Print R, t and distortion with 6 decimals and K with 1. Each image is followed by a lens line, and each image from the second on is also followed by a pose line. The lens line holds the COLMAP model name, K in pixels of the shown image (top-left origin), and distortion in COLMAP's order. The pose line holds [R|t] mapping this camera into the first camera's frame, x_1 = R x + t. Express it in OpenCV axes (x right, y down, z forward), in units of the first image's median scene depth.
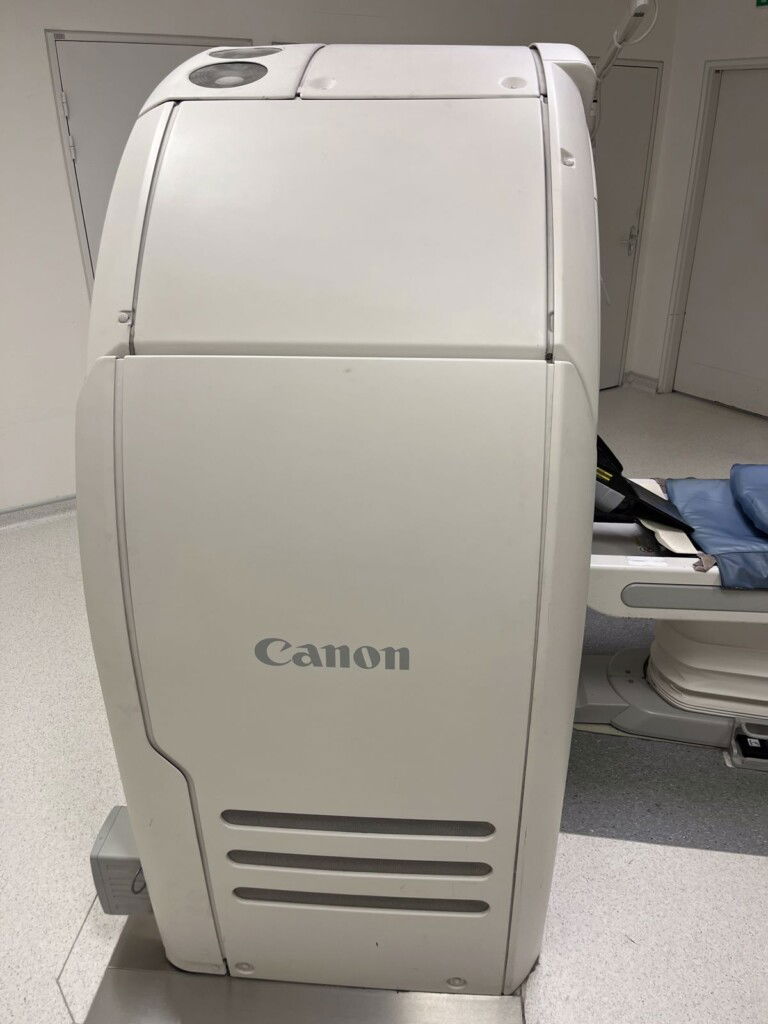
lens RADIAL K [[787.3, 0, 383.9], [0, 787.3, 501.8], [0, 0, 1]] dist [0.041654, -0.032998]
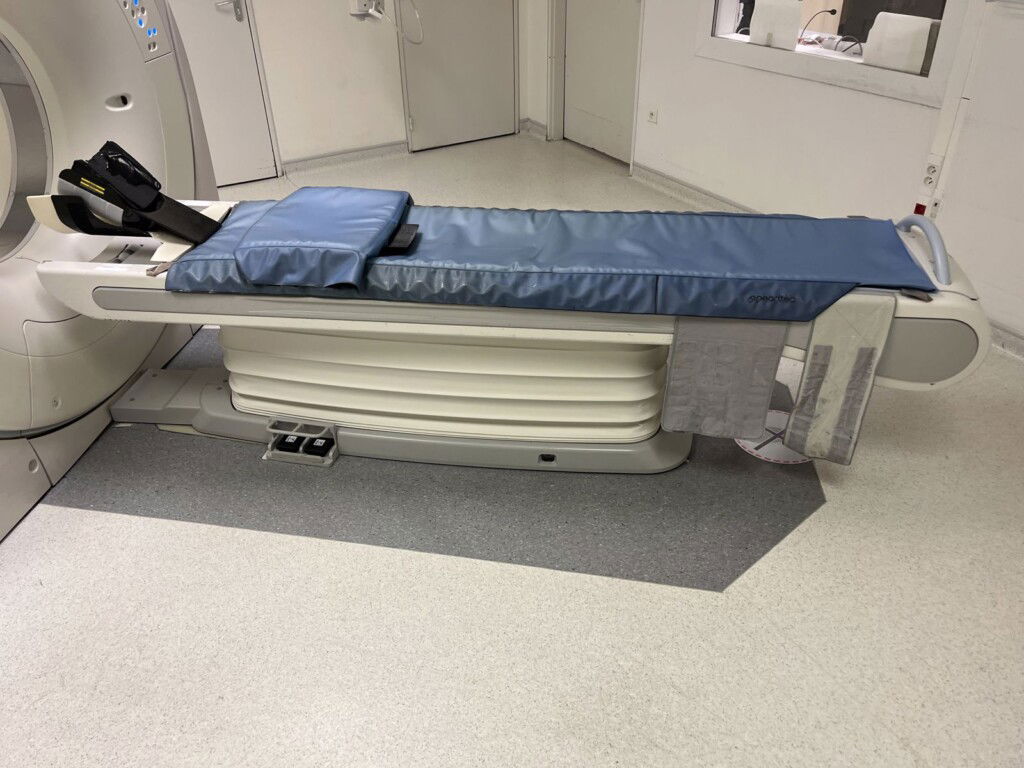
lens RADIAL K [[787.3, 0, 514.9], [0, 787.3, 382.9], [0, 0, 1]] dist [0.041654, -0.032998]
pose [[0.999196, 0.013029, -0.037909, 0.811106], [-0.007673, 0.990386, 0.138121, 0.067286], [0.039344, -0.137719, 0.989690, -0.077904]]
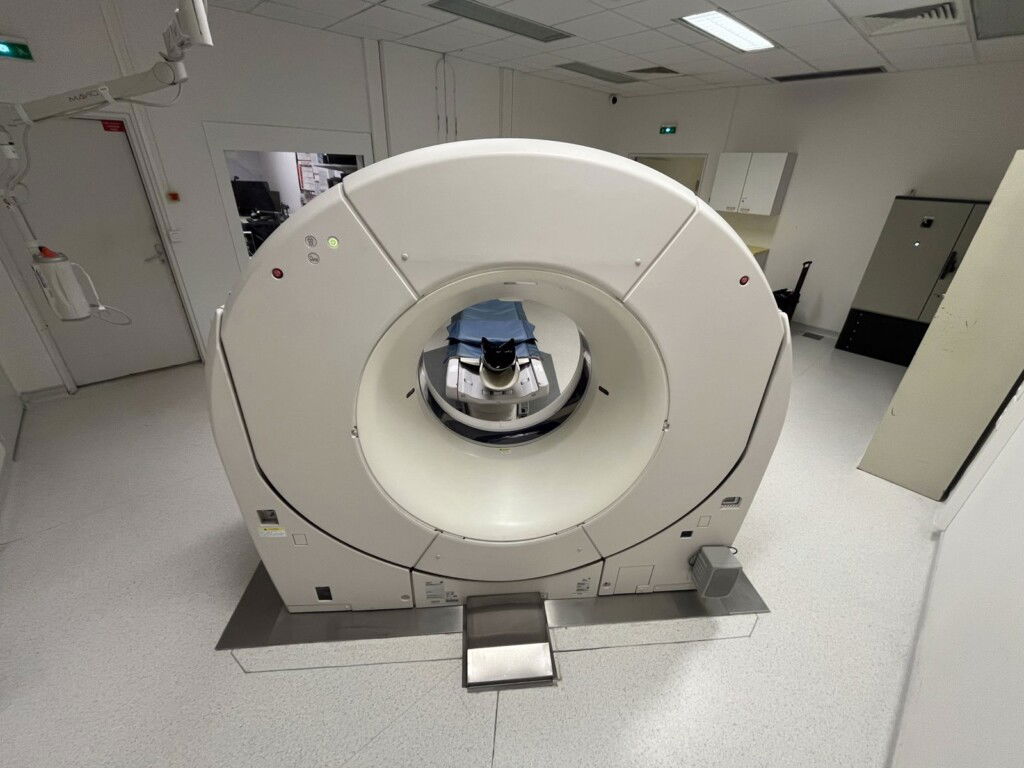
lens RADIAL K [[417.2, 0, 514.6], [0, 417.2, 384.3], [0, 0, 1]] dist [-0.000911, 0.000013]
pose [[-0.172809, -0.454717, 0.873710, -0.682144], [0.383573, 0.785959, 0.484913, -0.457976], [-0.907198, 0.418929, 0.038596, 0.896733]]
